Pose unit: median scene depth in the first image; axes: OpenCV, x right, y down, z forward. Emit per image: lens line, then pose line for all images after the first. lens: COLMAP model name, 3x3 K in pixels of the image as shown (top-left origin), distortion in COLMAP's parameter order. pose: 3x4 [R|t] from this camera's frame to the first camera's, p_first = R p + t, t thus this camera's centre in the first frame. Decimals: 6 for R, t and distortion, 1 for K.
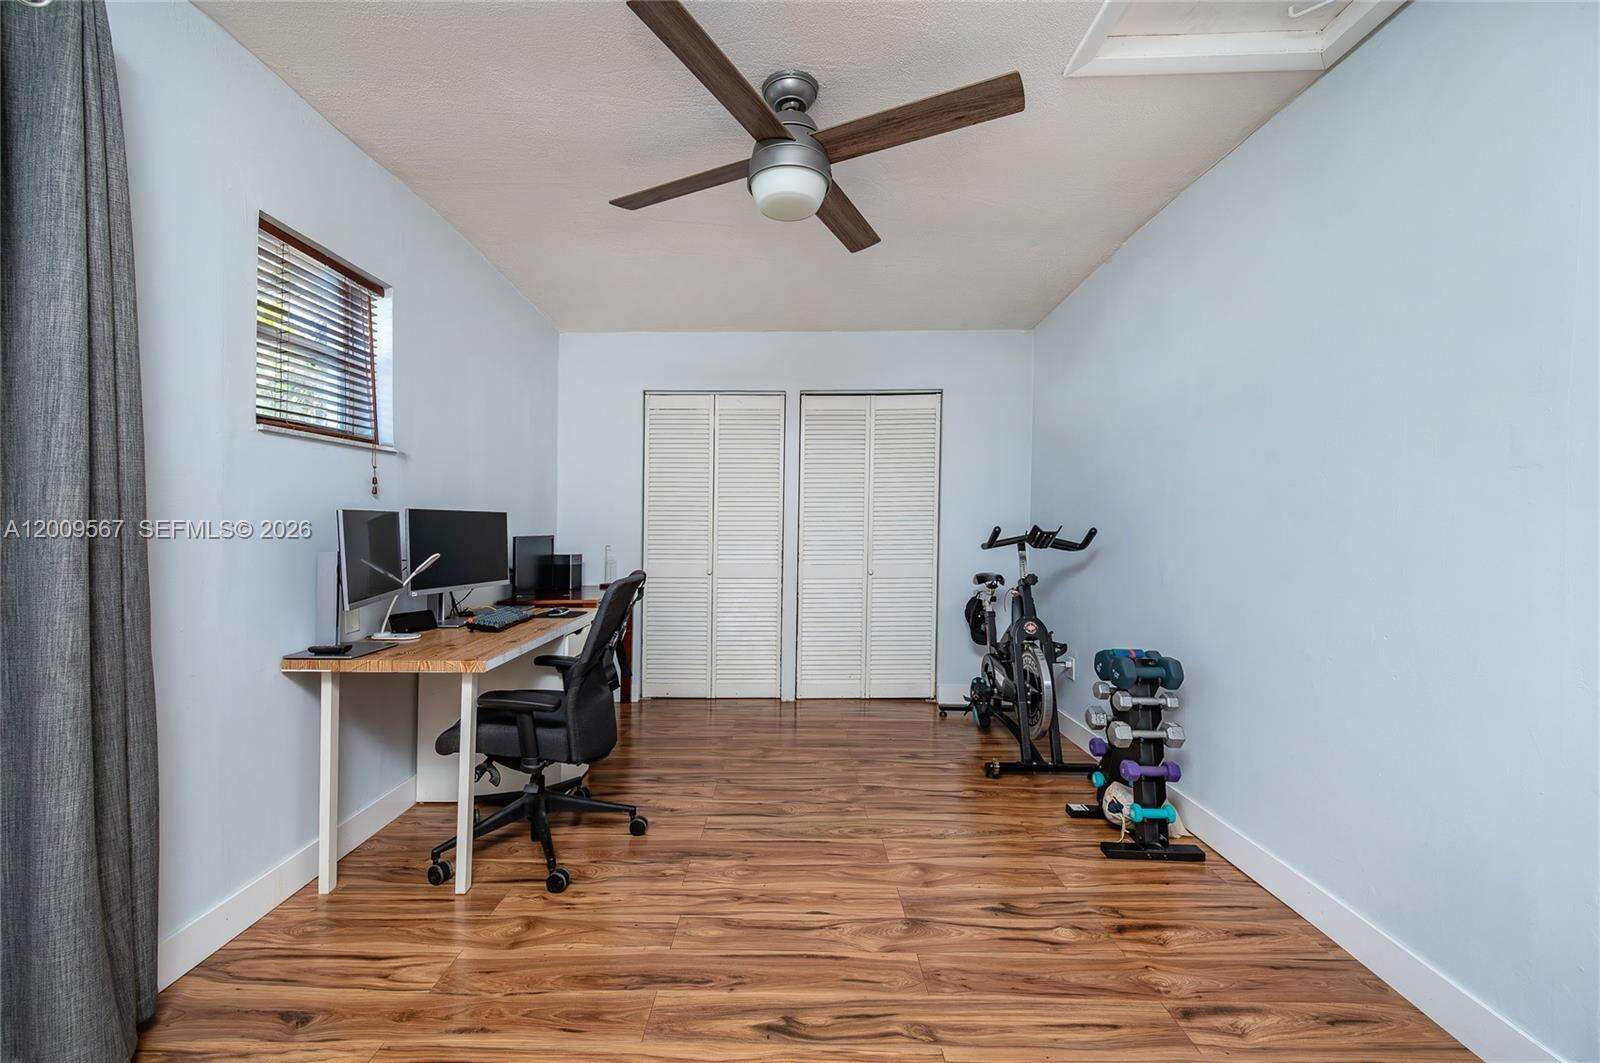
lens RADIAL K [[626.6, 0, 797.4], [0, 626.6, 530.5], [0, 0, 1]] dist [-0.001674, 0.000340]
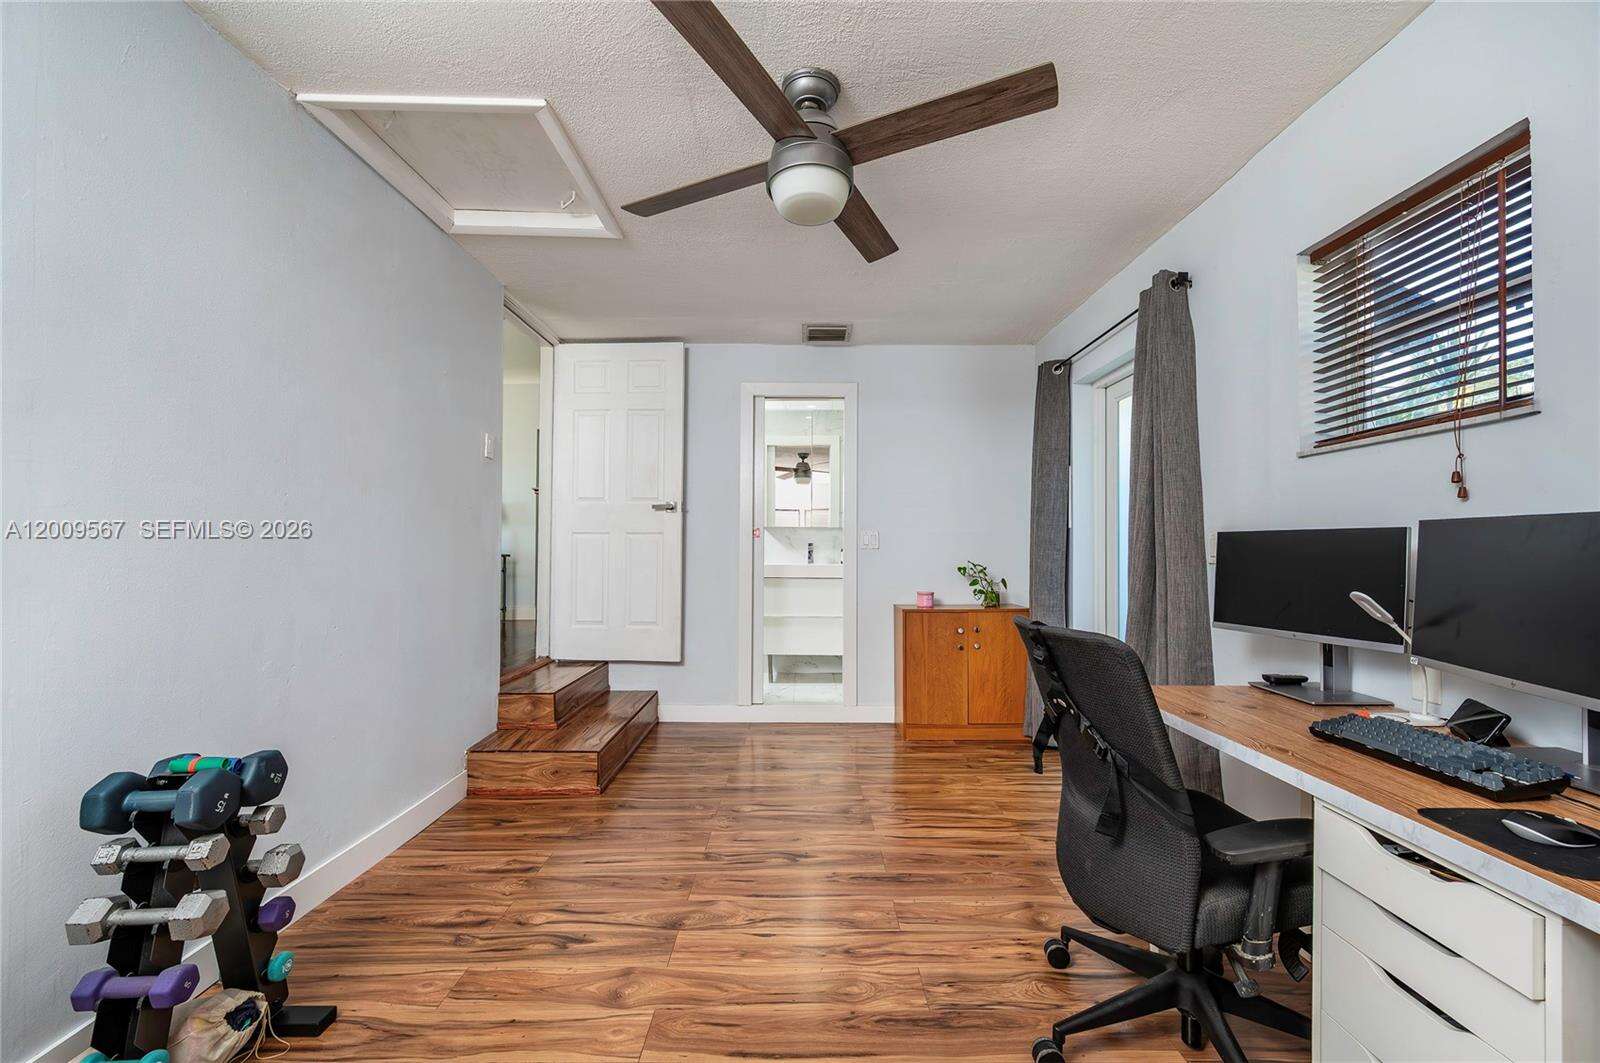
lens RADIAL K [[626.6, 0, 800.3], [0, 626.6, 538.8], [0, 0, 1]] dist [-0.001674, 0.000340]
pose [[-0.999951, -0.004873, 0.008564, -0.029807], [-0.004877, 0.999988, -0.000496, -0.017375], [-0.008562, -0.000538, -0.999963, 1.984029]]
